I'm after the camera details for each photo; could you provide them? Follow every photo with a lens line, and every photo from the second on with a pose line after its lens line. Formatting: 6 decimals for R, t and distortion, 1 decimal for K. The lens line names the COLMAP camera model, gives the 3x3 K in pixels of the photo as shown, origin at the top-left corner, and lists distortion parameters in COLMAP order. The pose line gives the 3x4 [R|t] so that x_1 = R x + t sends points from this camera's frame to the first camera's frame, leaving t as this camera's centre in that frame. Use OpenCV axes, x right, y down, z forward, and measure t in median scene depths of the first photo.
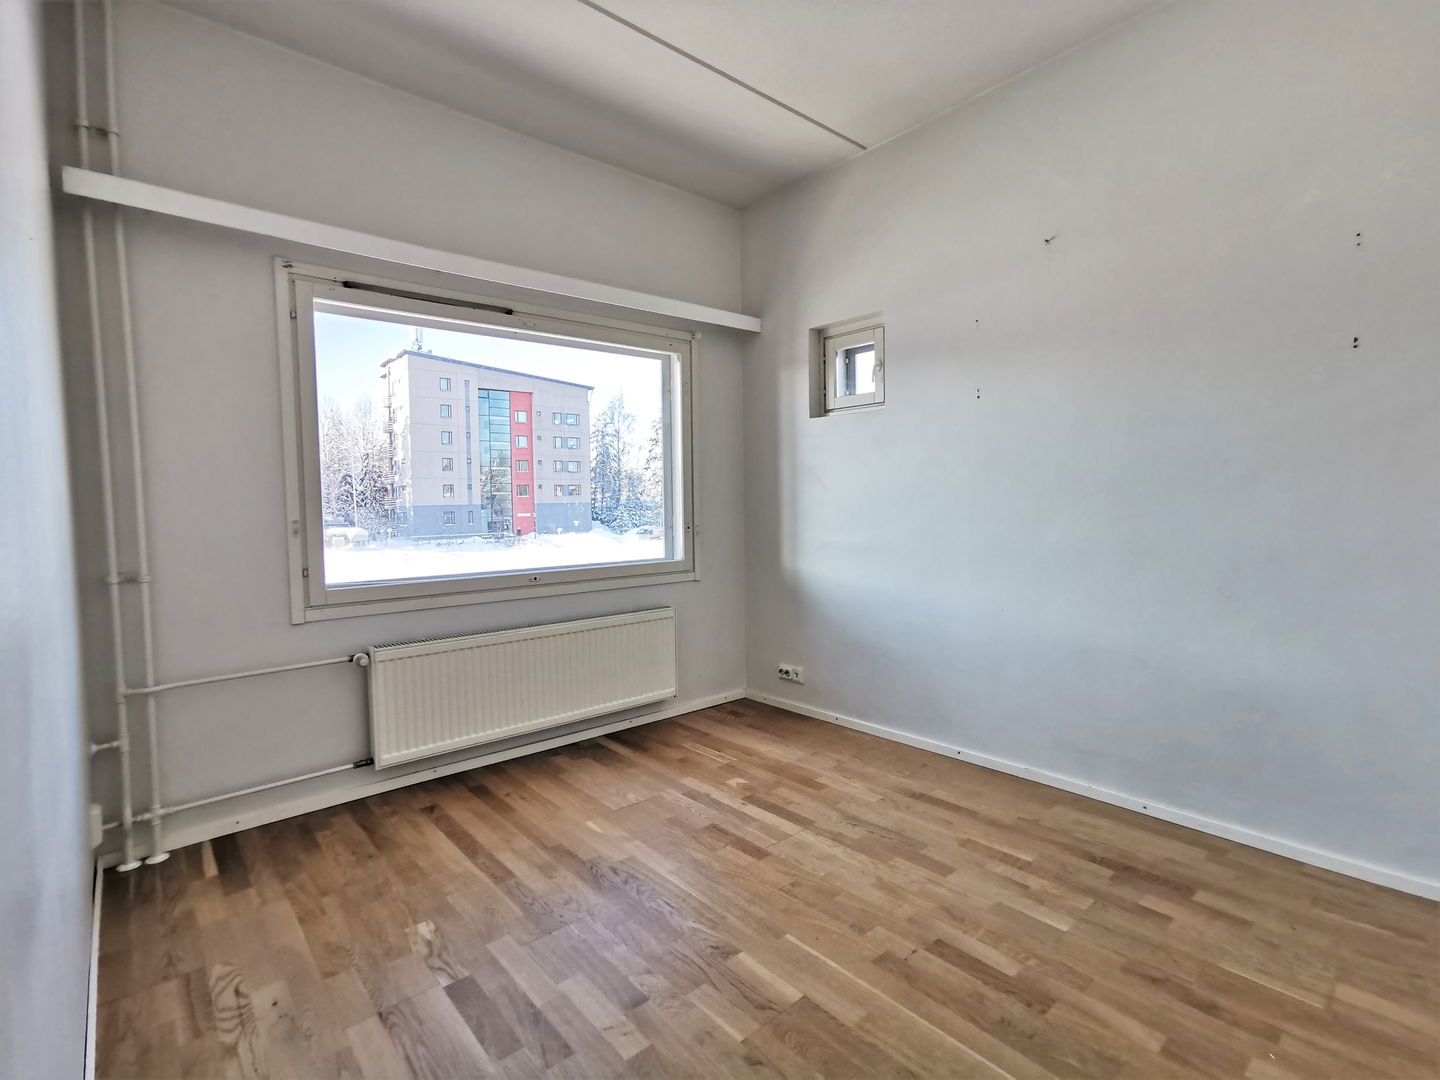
lens RADIAL K [[701.1, 0, 704.1], [0, 701.1, 532.7], [0, 0, 1]] dist [-0.015372, 0.017307]
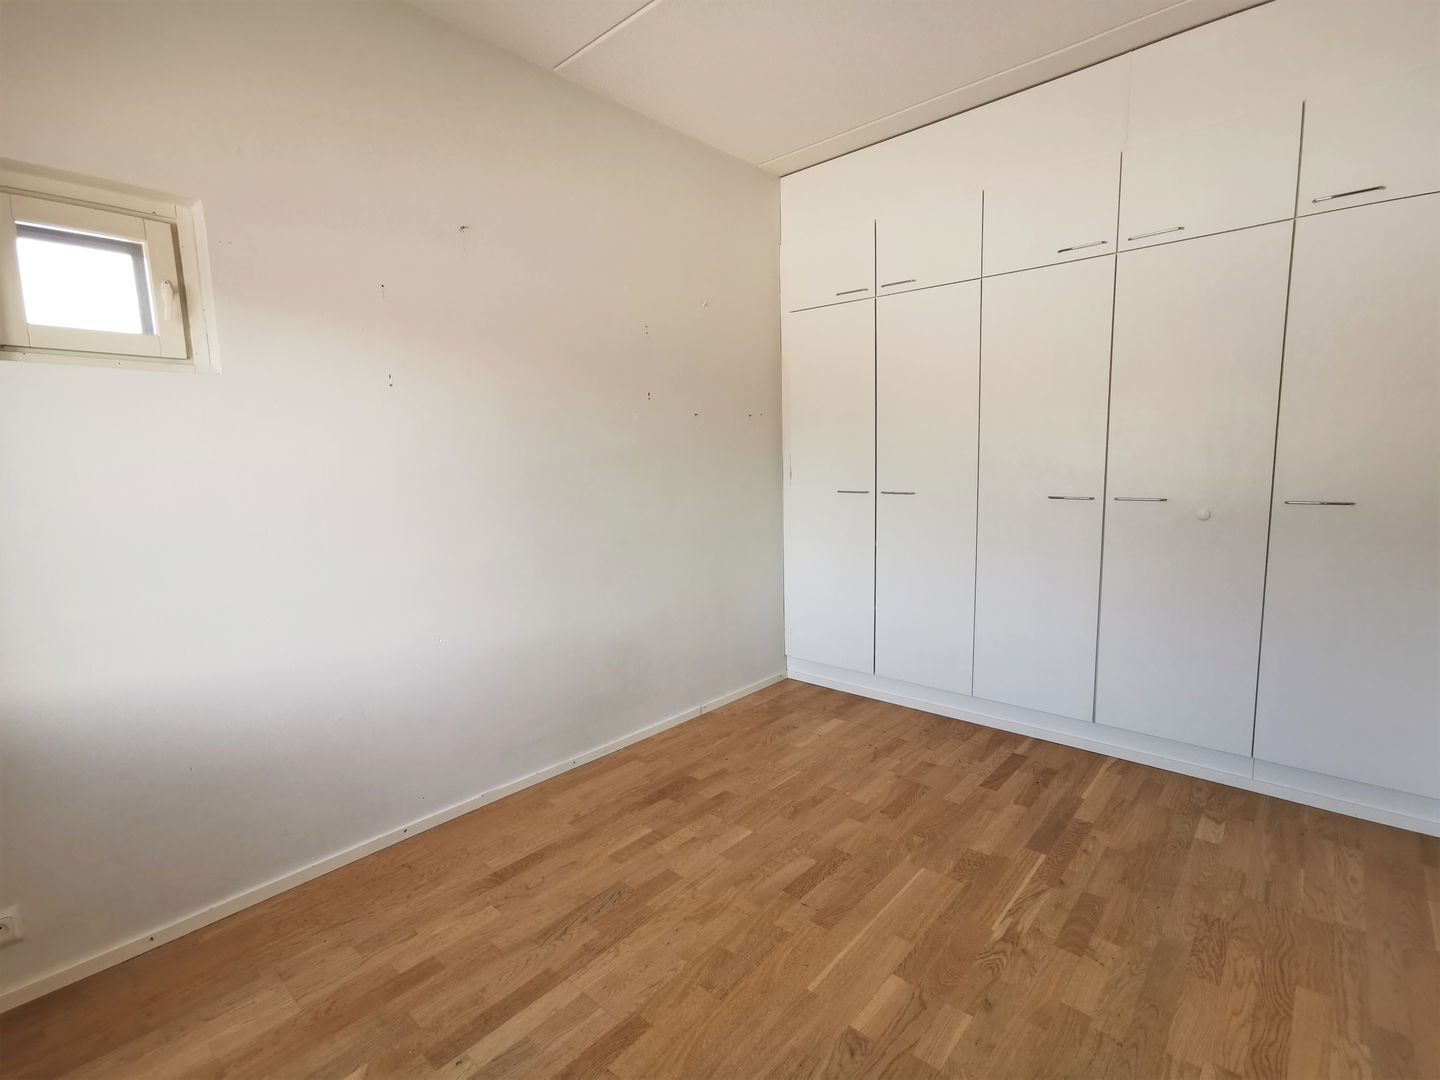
lens RADIAL K [[701.1, 0, 712.1], [0, 701.1, 535.9], [0, 0, 1]] dist [-0.015372, 0.017307]
pose [[-0.155252, -0.089150, 0.983844, -0.623367], [0.062495, 0.993038, 0.099845, -0.109222], [-0.985896, 0.076987, -0.148599, 1.046196]]
